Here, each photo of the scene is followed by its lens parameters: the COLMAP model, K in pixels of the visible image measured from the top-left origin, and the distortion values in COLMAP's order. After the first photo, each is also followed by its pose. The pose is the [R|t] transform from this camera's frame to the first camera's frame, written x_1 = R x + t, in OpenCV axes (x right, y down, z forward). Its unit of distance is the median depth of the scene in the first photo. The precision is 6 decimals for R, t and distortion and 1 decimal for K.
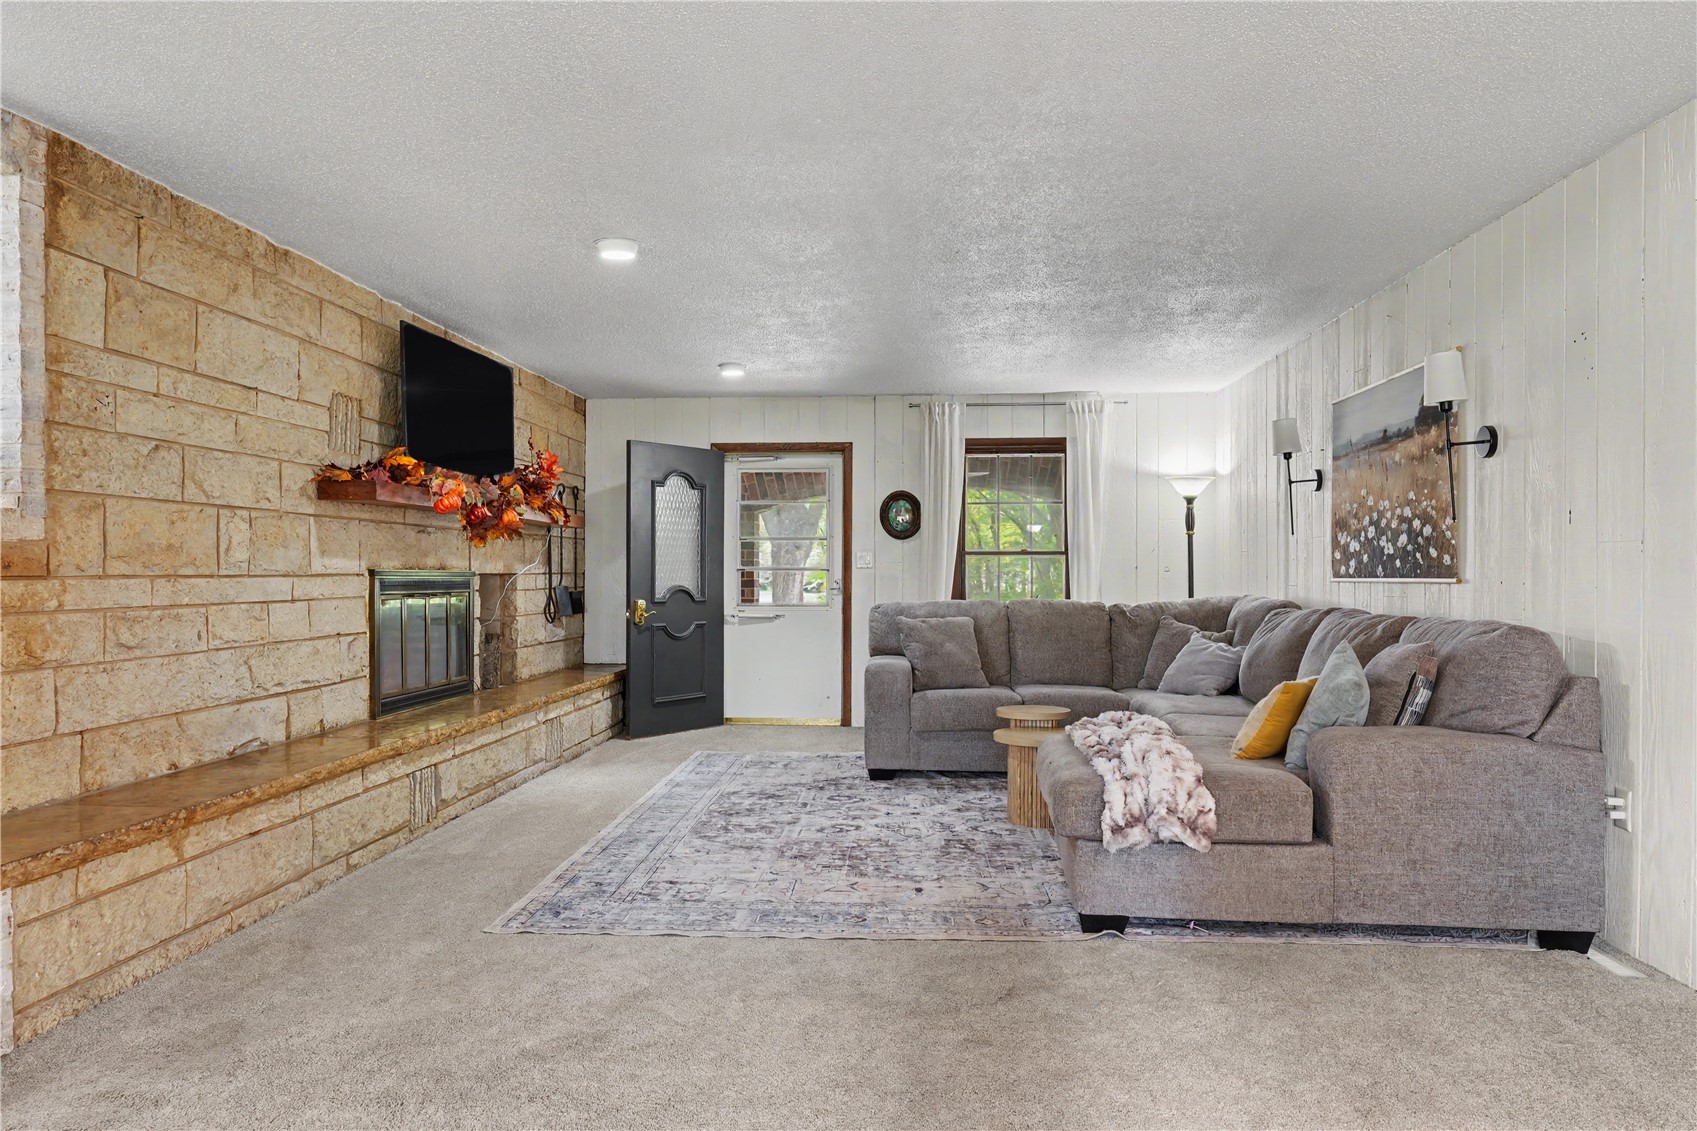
lens RADIAL K [[1176.8, 0, 847.8], [0, 1176.8, 572.7], [0, 0, 1]] dist [-0.000021, 0.000042]
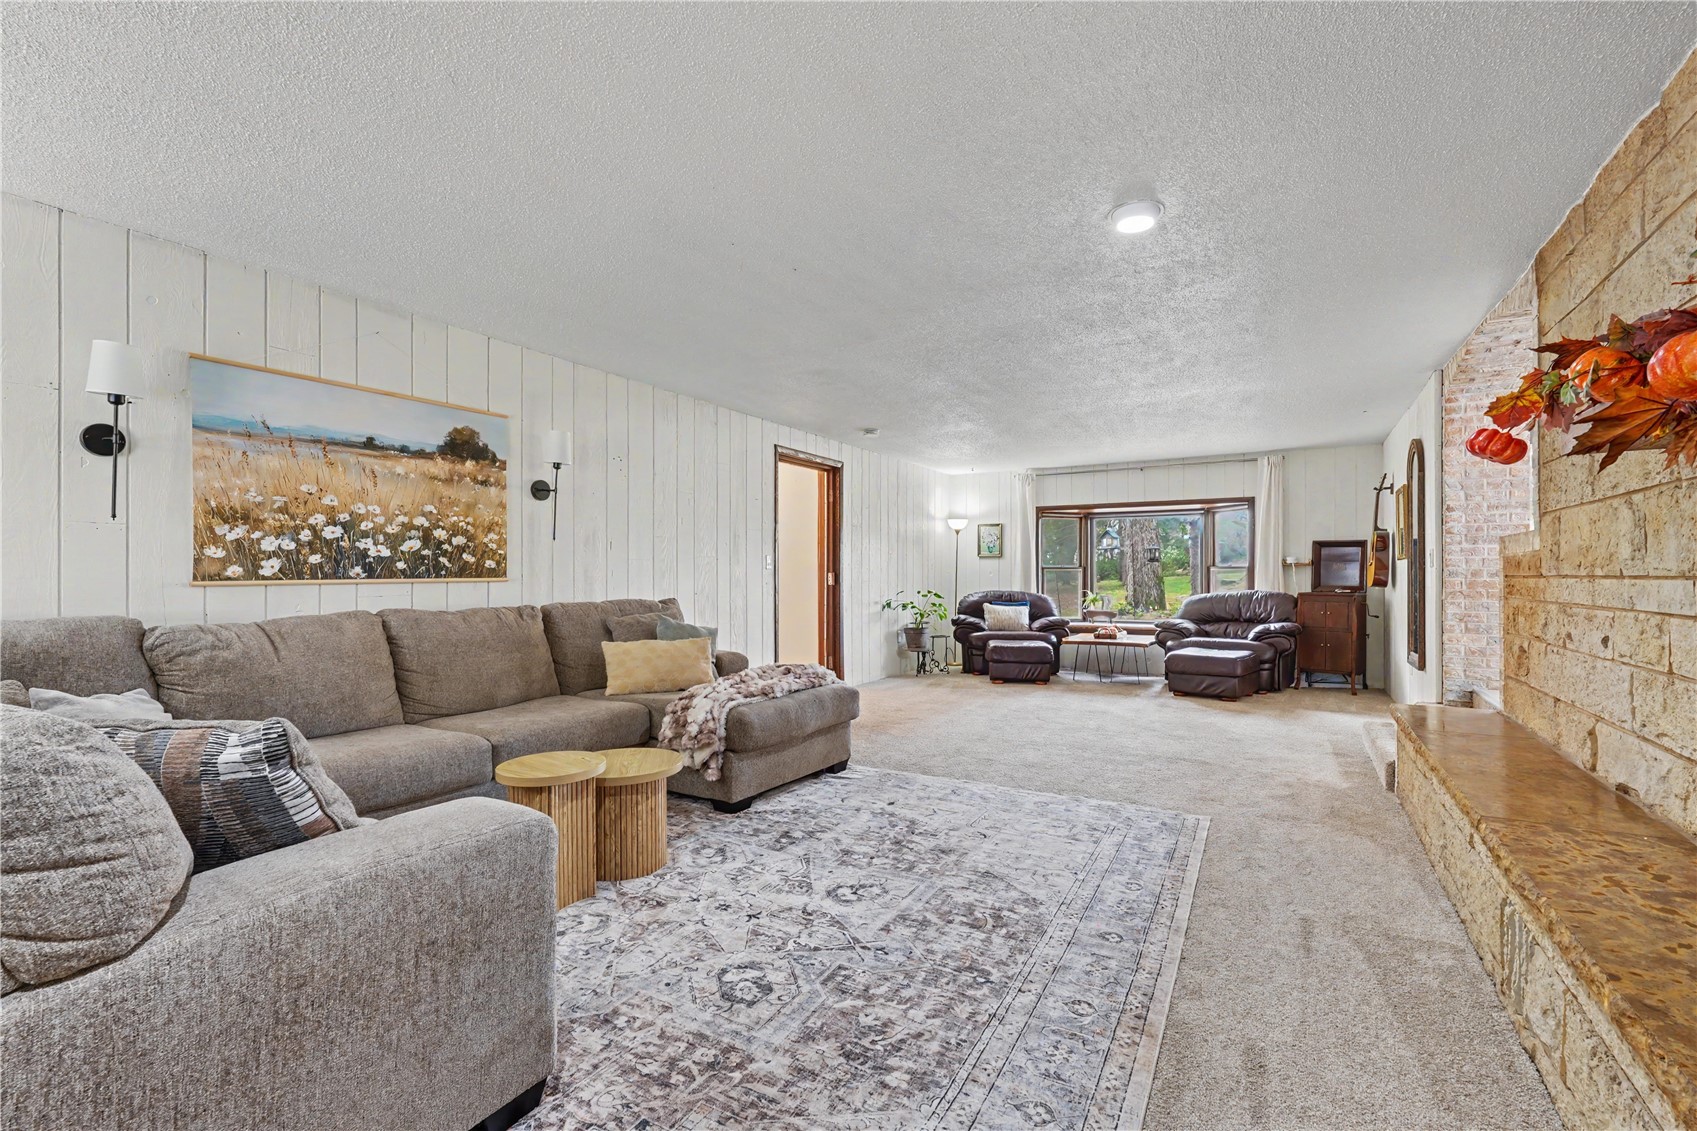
lens RADIAL K [[741.6, 0, 849.9], [0, 741.6, 569.0], [0, 0, 1]] dist [-0.003152, 0.000189]
pose [[-0.898602, 0.004747, 0.438738, -0.259999], [0.000437, 0.999951, -0.009924, 0.003495], [-0.438764, -0.008726, -0.898560, 1.684771]]
